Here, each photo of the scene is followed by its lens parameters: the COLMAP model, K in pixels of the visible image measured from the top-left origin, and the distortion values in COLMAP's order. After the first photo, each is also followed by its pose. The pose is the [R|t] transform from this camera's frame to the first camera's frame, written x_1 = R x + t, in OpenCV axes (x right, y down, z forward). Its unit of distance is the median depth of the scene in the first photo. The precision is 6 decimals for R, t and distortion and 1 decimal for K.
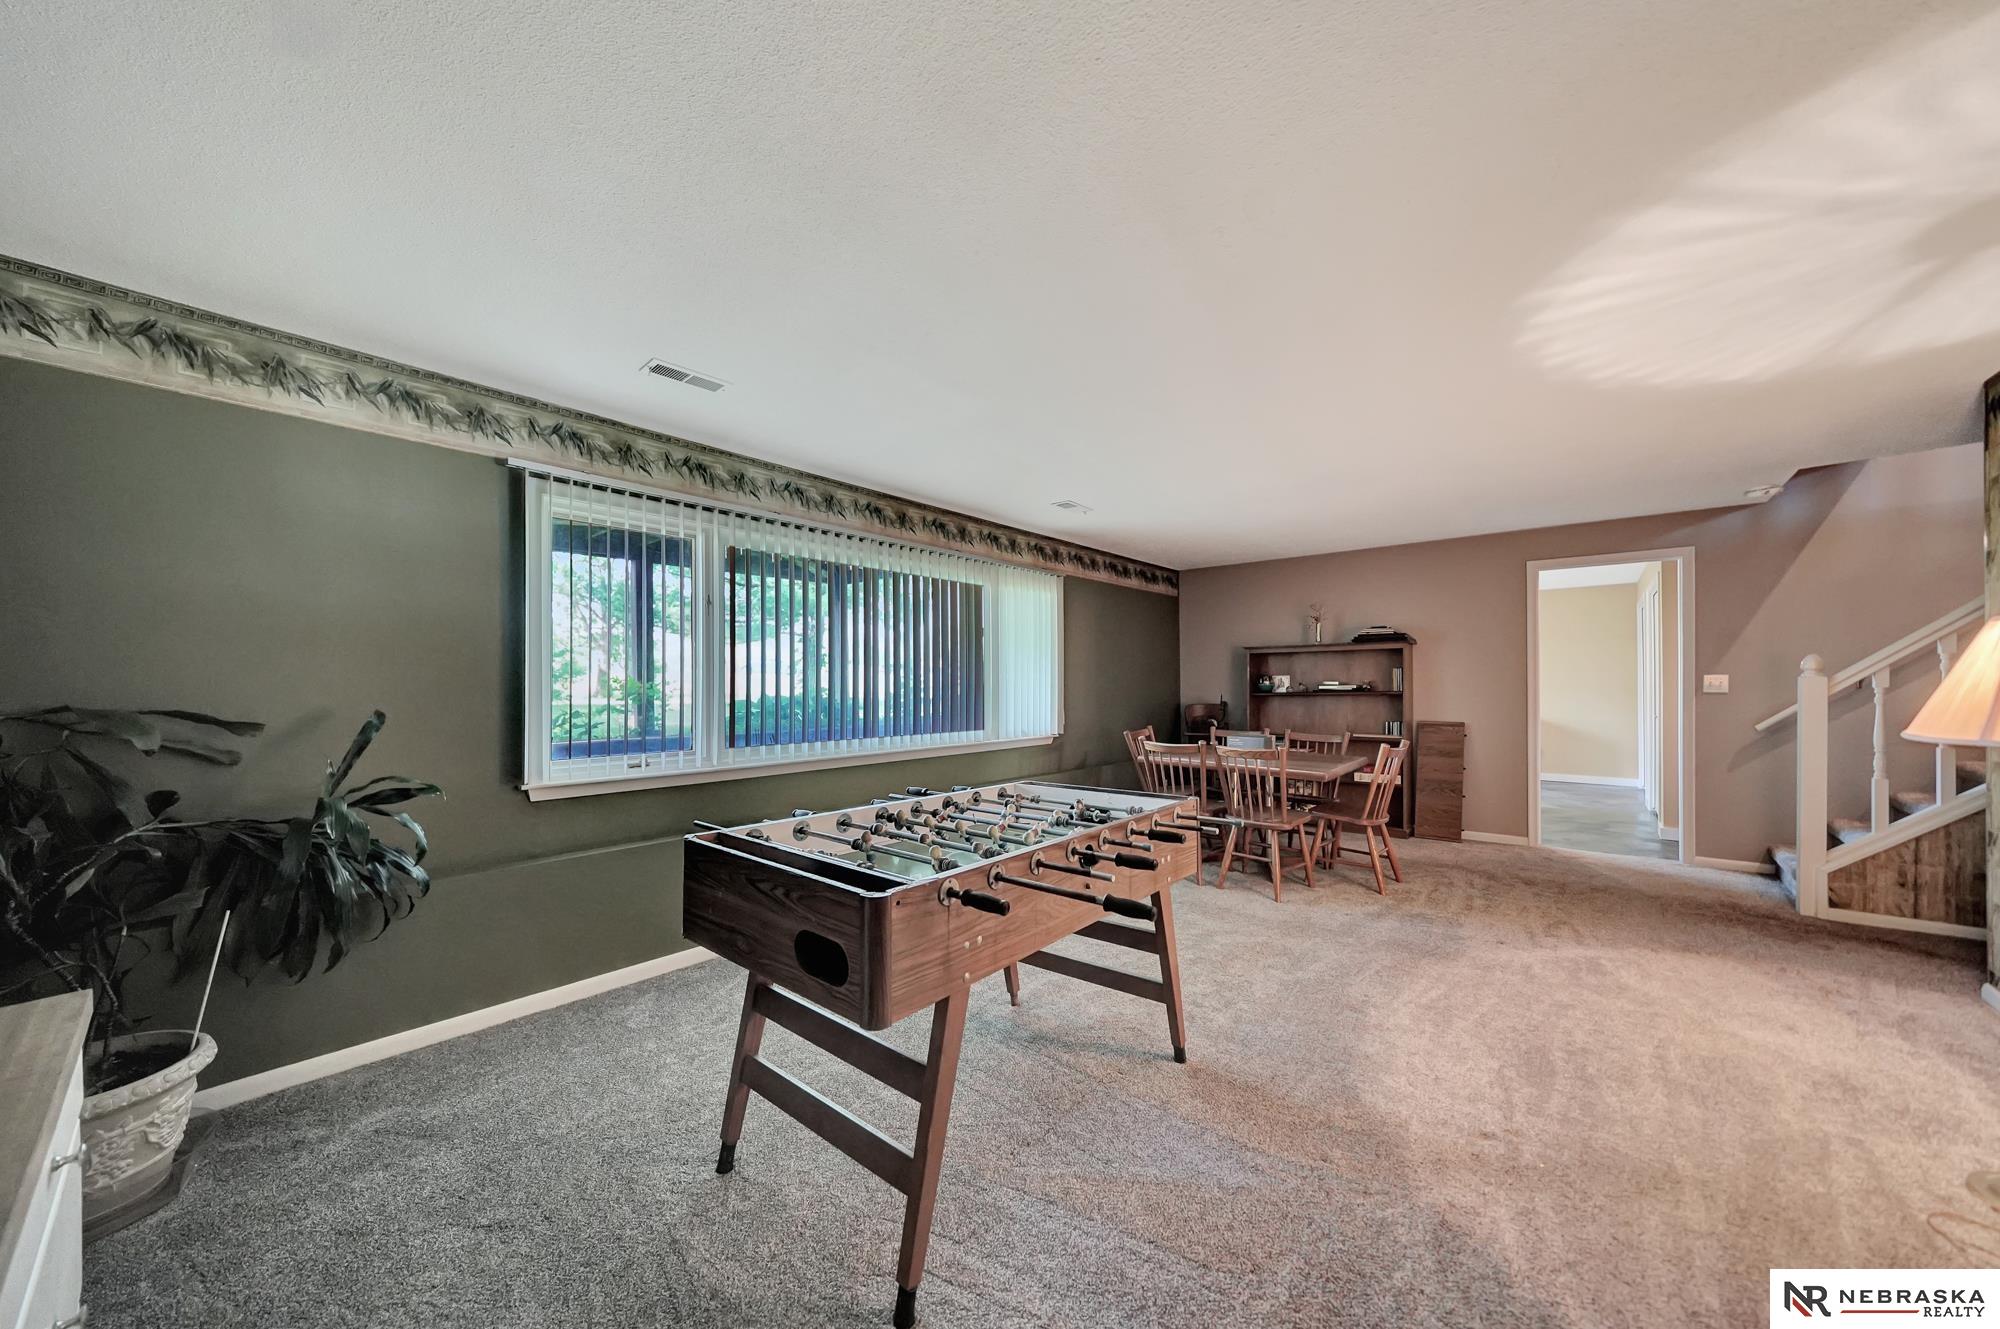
lens RADIAL K [[683.7, 0, 985.3], [0, 683.7, 669.0], [0, 0, 1]] dist [-0.009620, -0.000096]
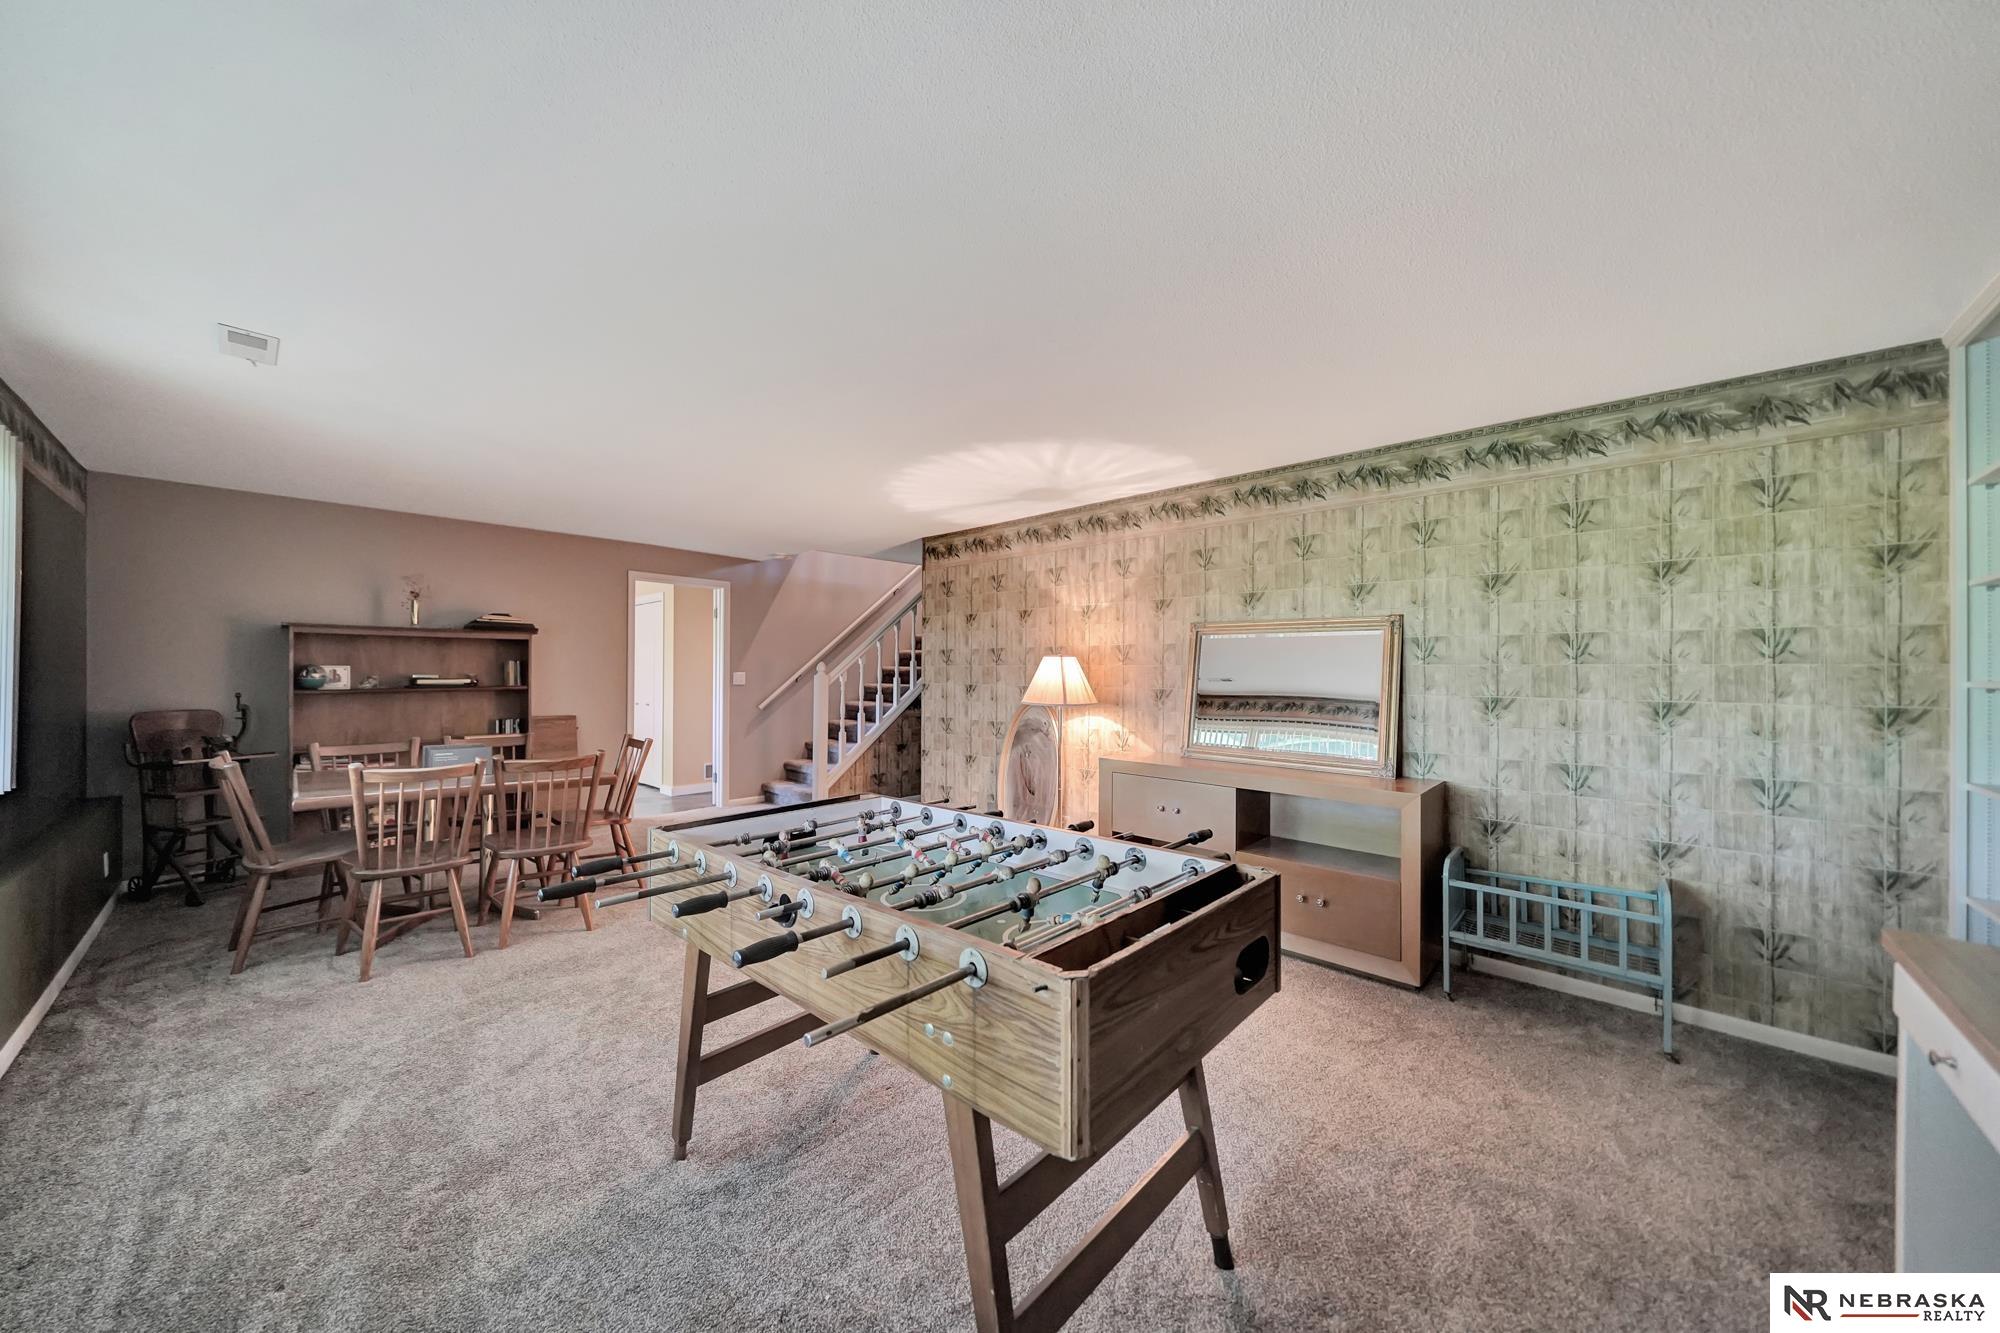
lens RADIAL K [[683.7, 0, 986.3], [0, 683.7, 676.5], [0, 0, 1]] dist [-0.009620, -0.000096]
pose [[0.030946, 0.002466, 0.999518, -0.392221], [-0.029119, 0.999575, -0.001565, 0.002691], [-0.999097, -0.029056, 0.031005, 0.435286]]
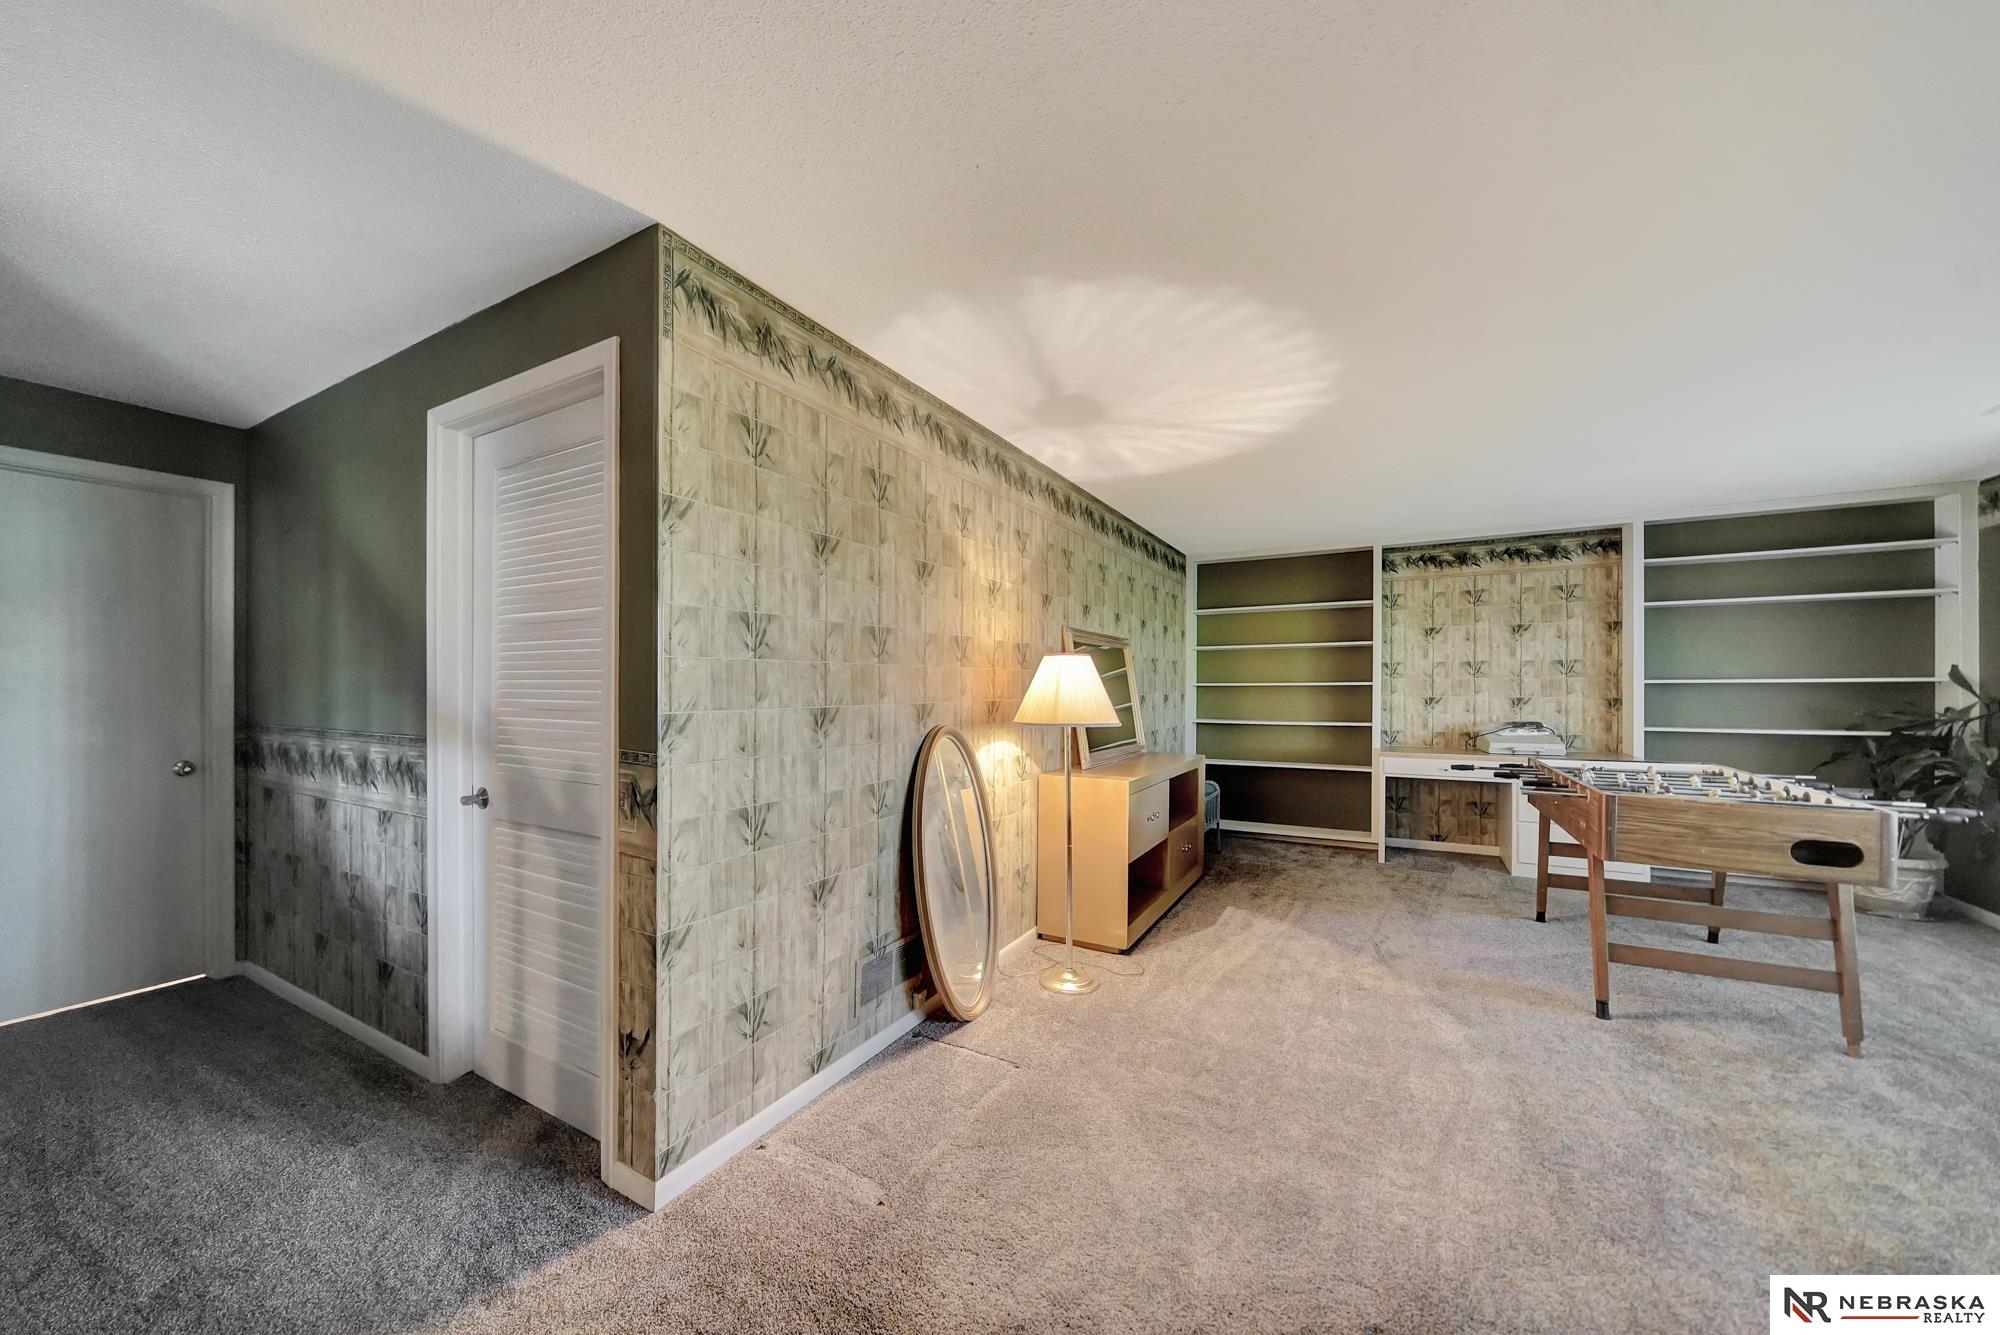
lens RADIAL K [[683.7, 0, 1001.3], [0, 683.7, 681.3], [0, 0, 1]] dist [-0.009620, -0.000096]
pose [[-0.978700, 0.004730, -0.205241, 0.801640], [0.009546, 0.999702, -0.022481, 0.009021], [0.205074, -0.023961, -0.978453, 1.015700]]
